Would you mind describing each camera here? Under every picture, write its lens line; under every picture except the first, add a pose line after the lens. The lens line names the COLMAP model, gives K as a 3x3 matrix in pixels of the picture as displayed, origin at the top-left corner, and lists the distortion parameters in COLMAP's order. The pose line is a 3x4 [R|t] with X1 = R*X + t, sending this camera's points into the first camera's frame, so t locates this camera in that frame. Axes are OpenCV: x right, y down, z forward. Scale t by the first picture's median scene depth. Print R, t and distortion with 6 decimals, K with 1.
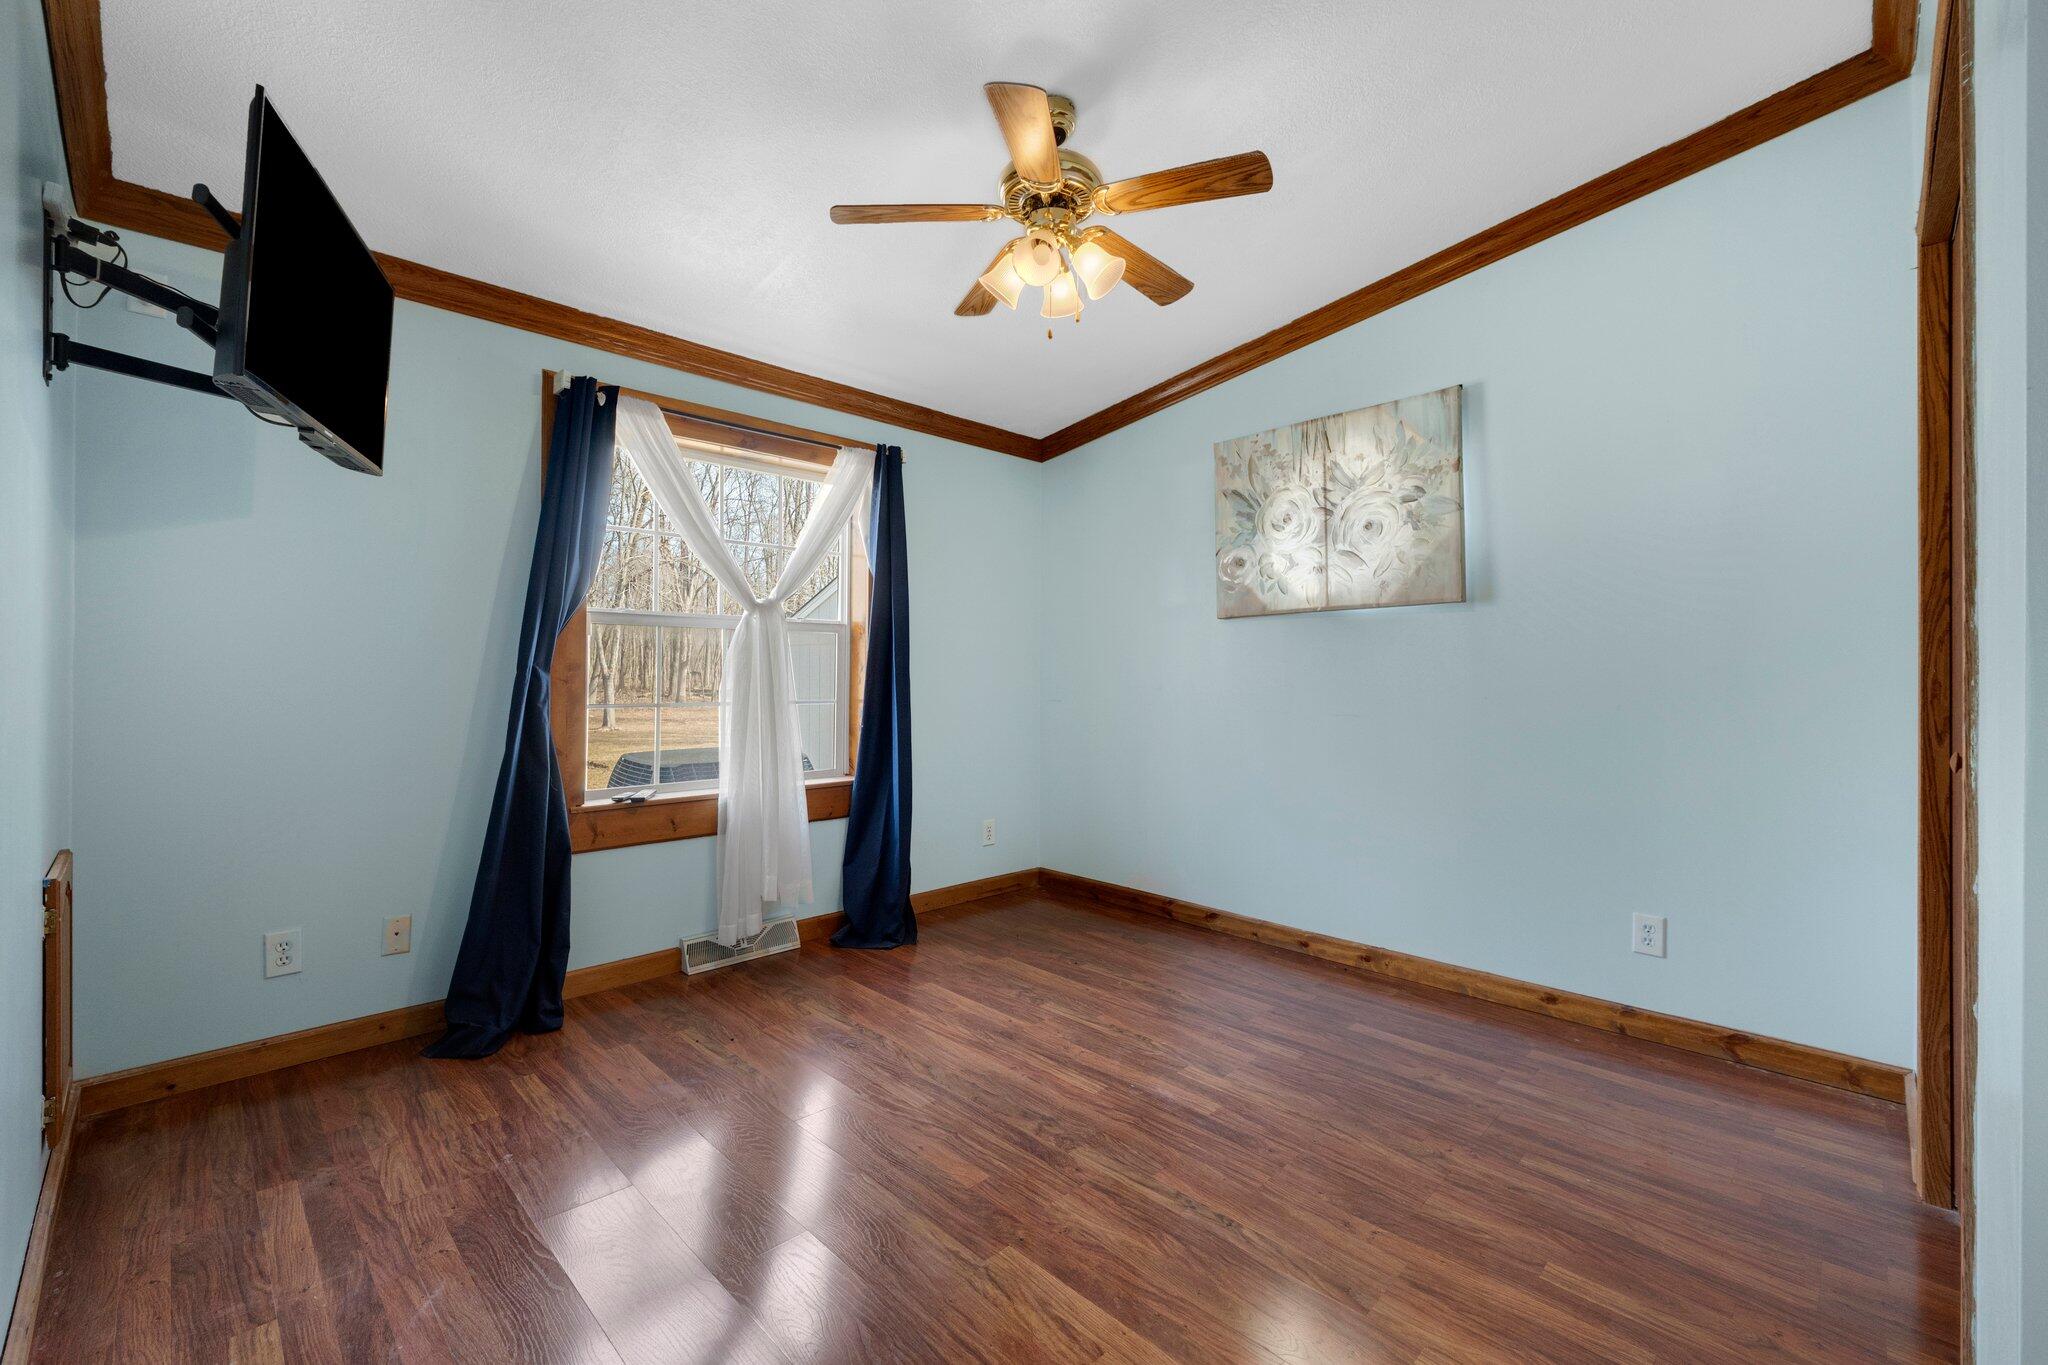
lens RADIAL K [[862.0, 0, 1026.9], [0, 862.0, 669.9], [0, 0, 1]] dist [-0.004270, 0.000177]
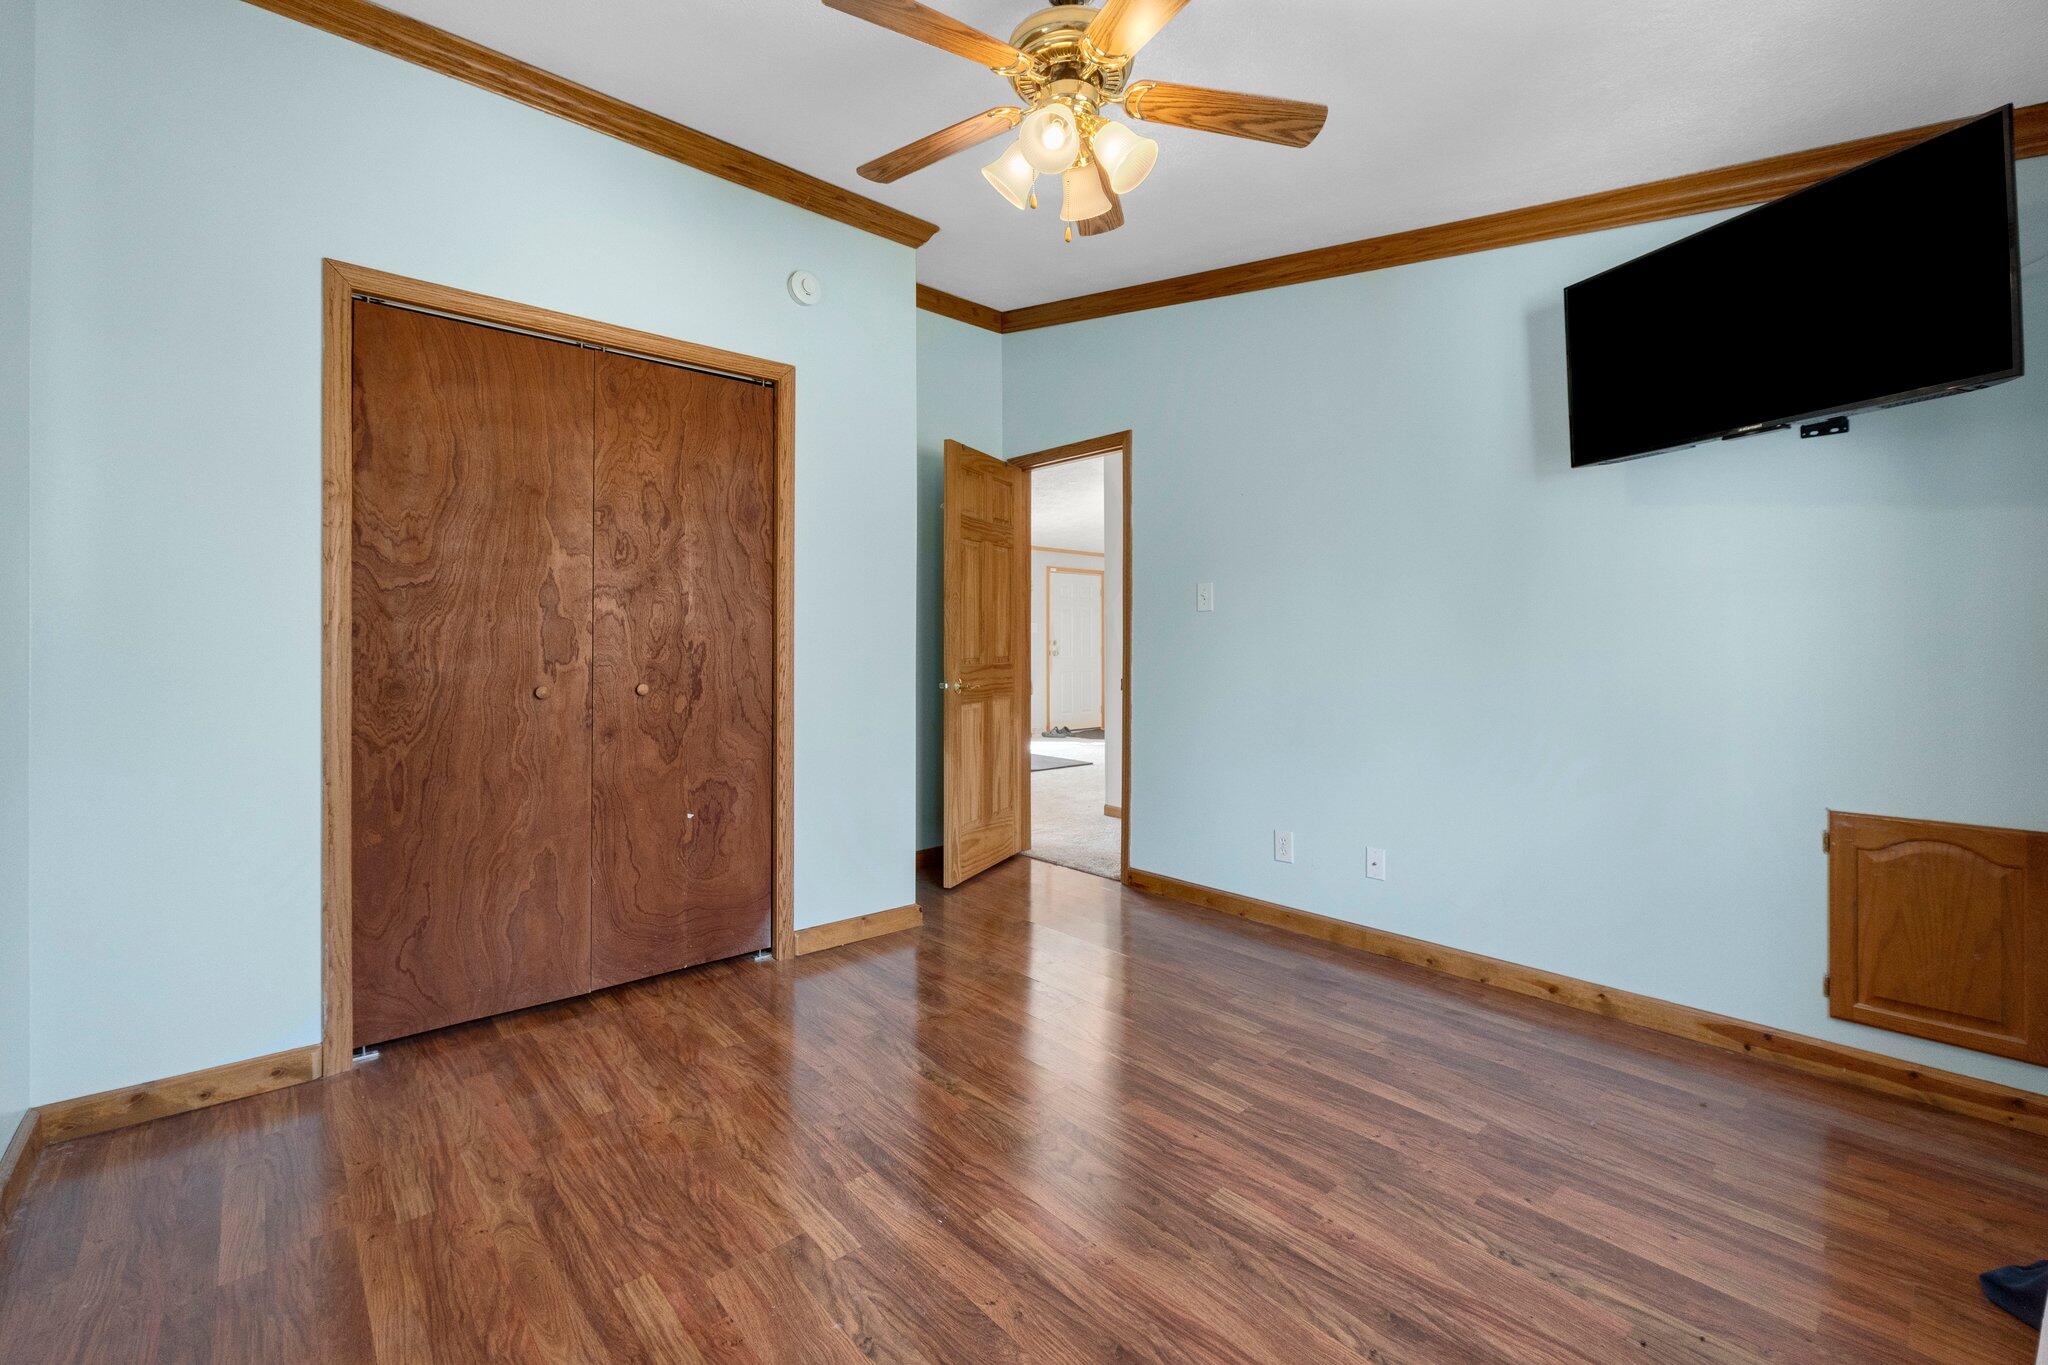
lens RADIAL K [[862.0, 0, 1020.3], [0, 862.0, 667.0], [0, 0, 1]] dist [-0.004270, 0.000177]
pose [[-0.997606, -0.011631, 0.068162, 0.012570], [-0.009778, 0.999575, 0.027461, 0.001137], [-0.068453, 0.026729, -0.997296, 1.766099]]
